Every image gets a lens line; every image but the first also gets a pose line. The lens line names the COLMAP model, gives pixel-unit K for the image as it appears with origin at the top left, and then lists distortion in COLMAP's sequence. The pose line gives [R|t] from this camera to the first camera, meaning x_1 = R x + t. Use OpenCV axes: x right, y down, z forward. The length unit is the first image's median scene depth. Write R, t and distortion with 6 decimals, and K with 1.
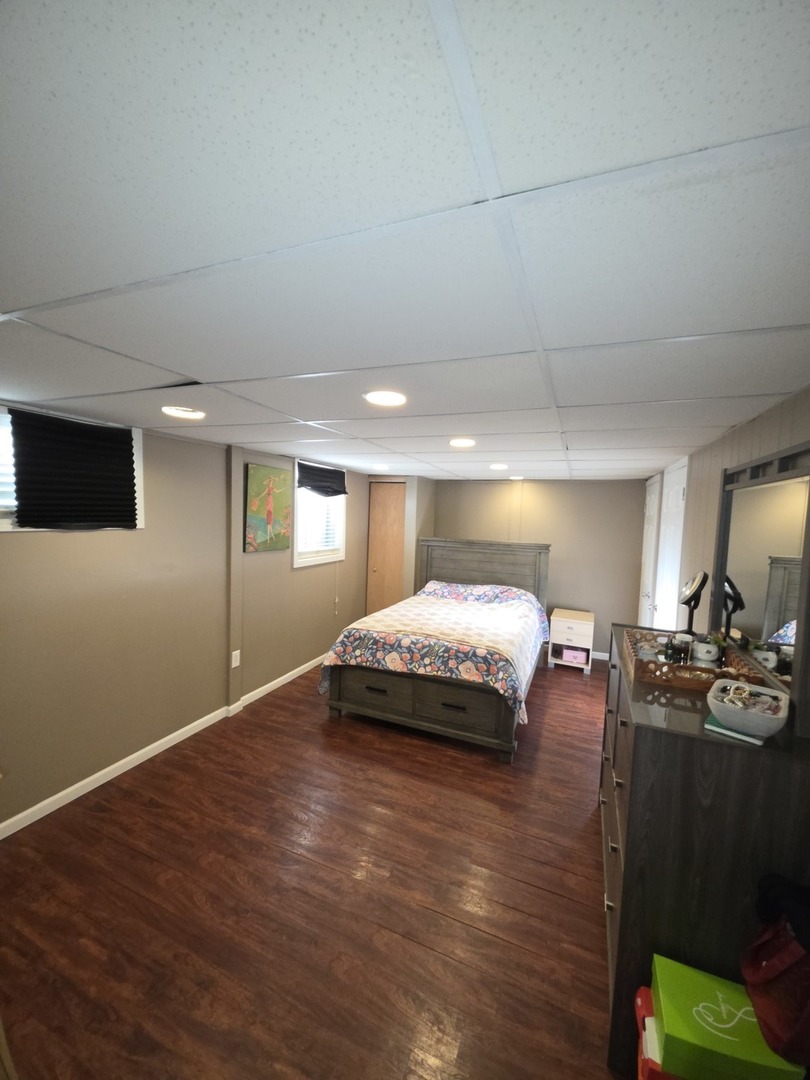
lens RADIAL K [[422.1, 0, 405.0], [0, 422.1, 540.0], [0, 0, 1]] dist [0.007214, -0.005665]
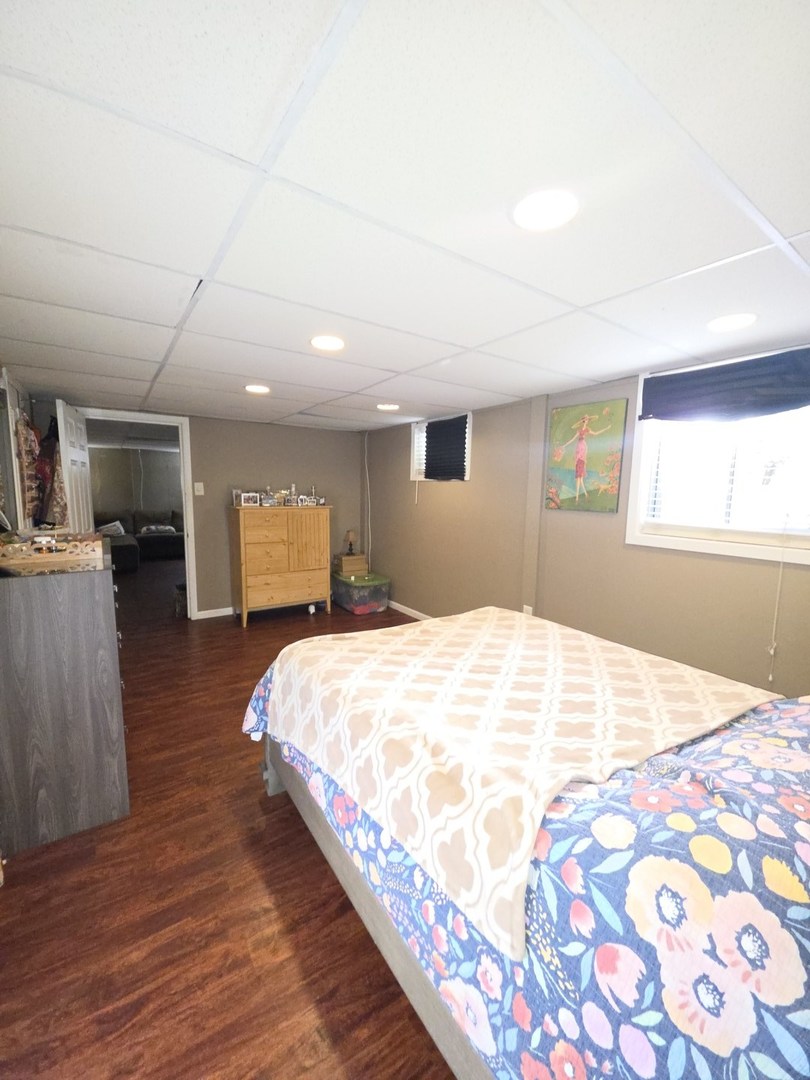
lens RADIAL K [[422.1, 0, 405.0], [0, 422.1, 540.0], [0, 0, 1]] dist [0.007214, -0.005665]
pose [[-0.543203, 0.057291, -0.837644, 0.849351], [-0.089753, 0.987990, 0.125778, 0.014427], [0.834790, 0.143504, -0.531537, 1.846699]]
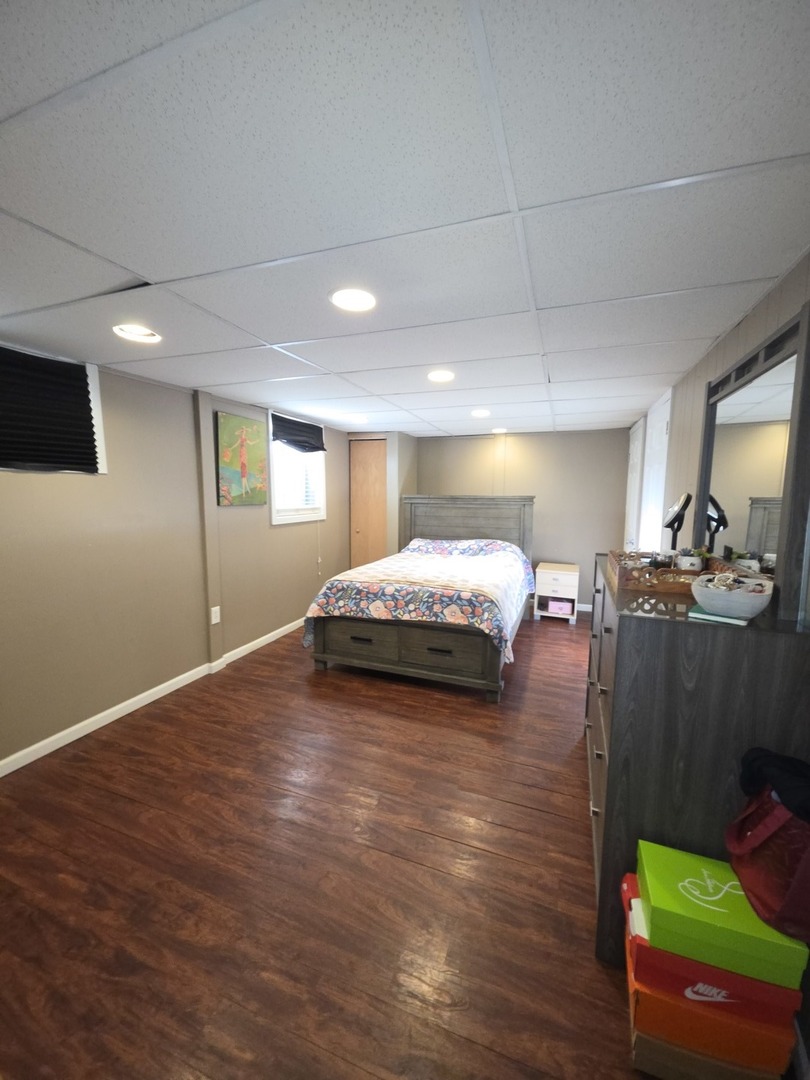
lens RADIAL K [[425.6, 0, 405.0], [0, 425.6, 540.0], [0, 0, 1]] dist [-0.001277, -0.000946]
pose [[0.998961, -0.033120, 0.031295, 0.014600], [0.031451, 0.998130, 0.052407, 0.103260], [-0.032972, -0.051368, 0.998135, 0.026017]]
